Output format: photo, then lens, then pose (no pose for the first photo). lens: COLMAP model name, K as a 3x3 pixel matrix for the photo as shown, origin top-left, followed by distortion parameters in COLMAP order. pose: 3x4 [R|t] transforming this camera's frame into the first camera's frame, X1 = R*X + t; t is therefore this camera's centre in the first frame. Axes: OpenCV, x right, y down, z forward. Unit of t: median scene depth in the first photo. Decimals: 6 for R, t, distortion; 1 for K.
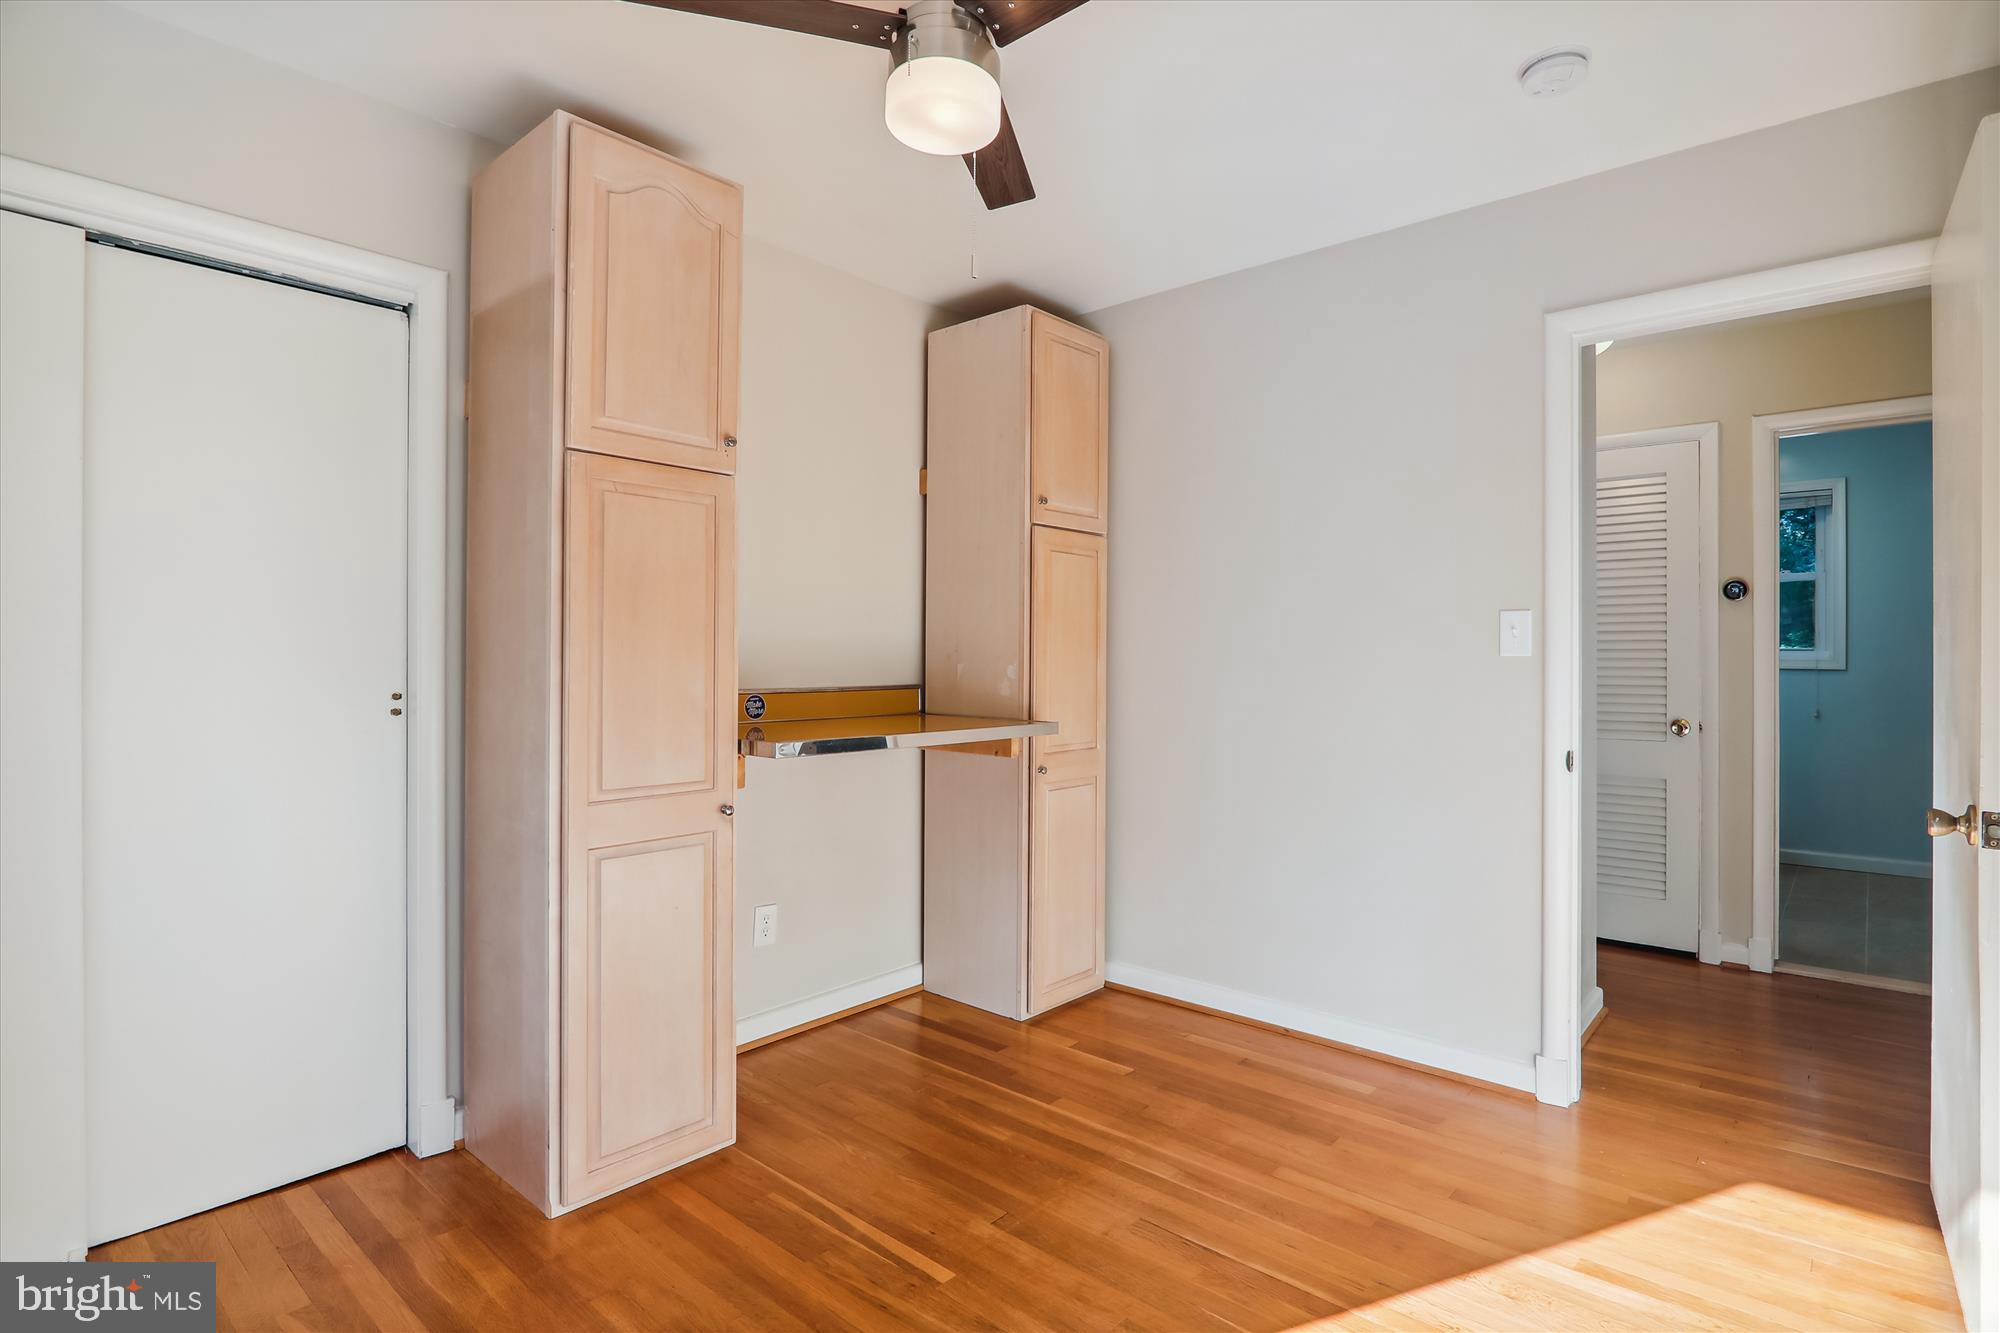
lens RADIAL K [[1003.3, 0, 1013.4], [0, 1003.3, 661.7], [0, 0, 1]] dist [-0.014421, 0.000545]
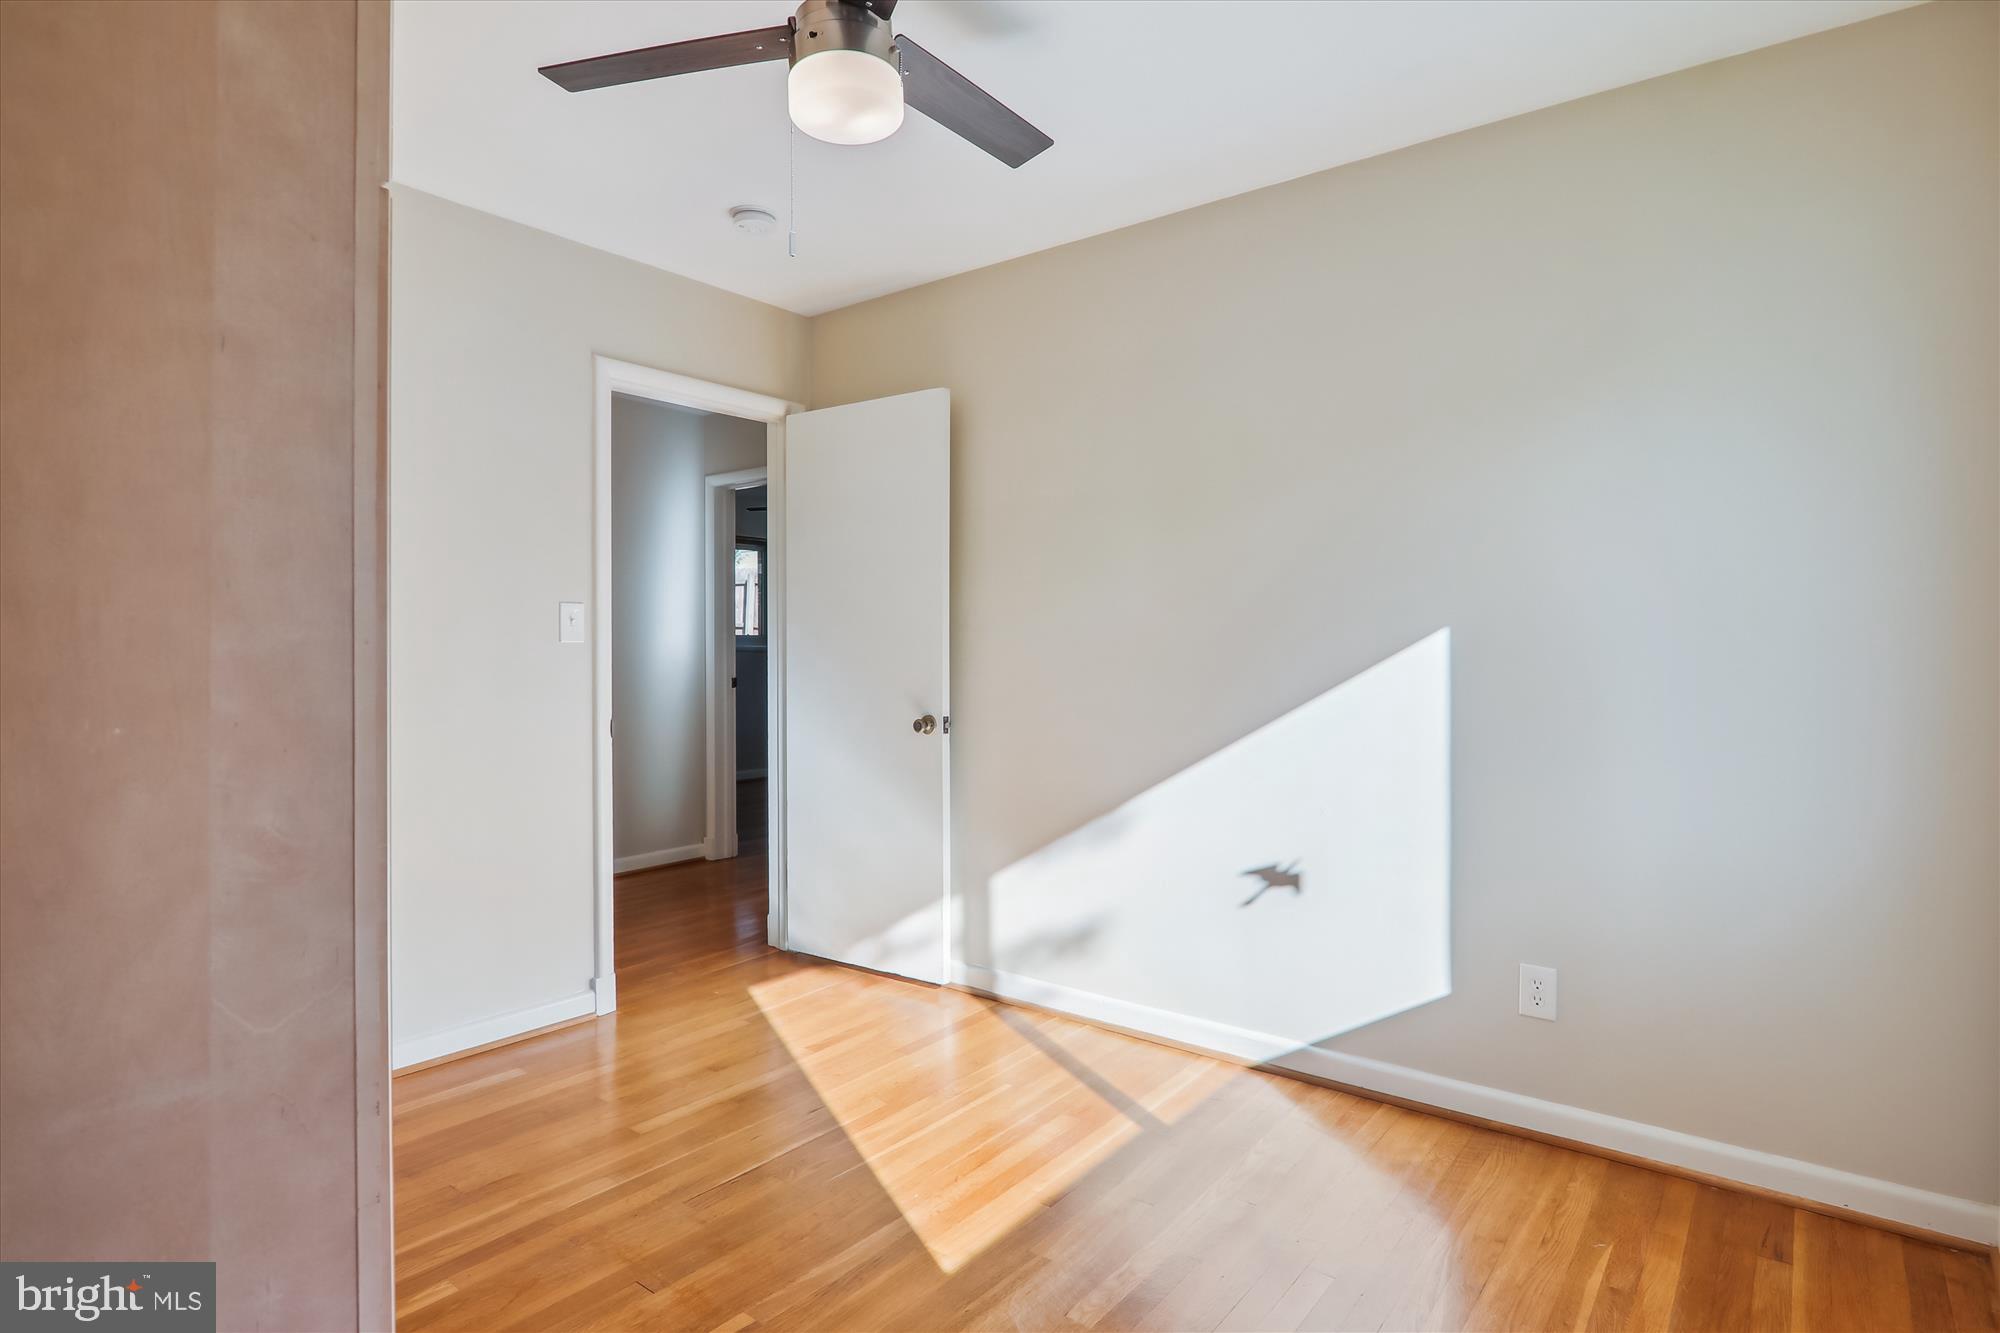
lens RADIAL K [[1003.3, 0, 1013.4], [0, 1003.3, 661.7], [0, 0, 1]] dist [-0.014421, 0.000545]
pose [[-0.039057, -0.015711, 0.999113, -0.803881], [0.013986, 0.999770, 0.016268, 0.005377], [-0.999139, 0.014609, -0.038828, 0.646052]]
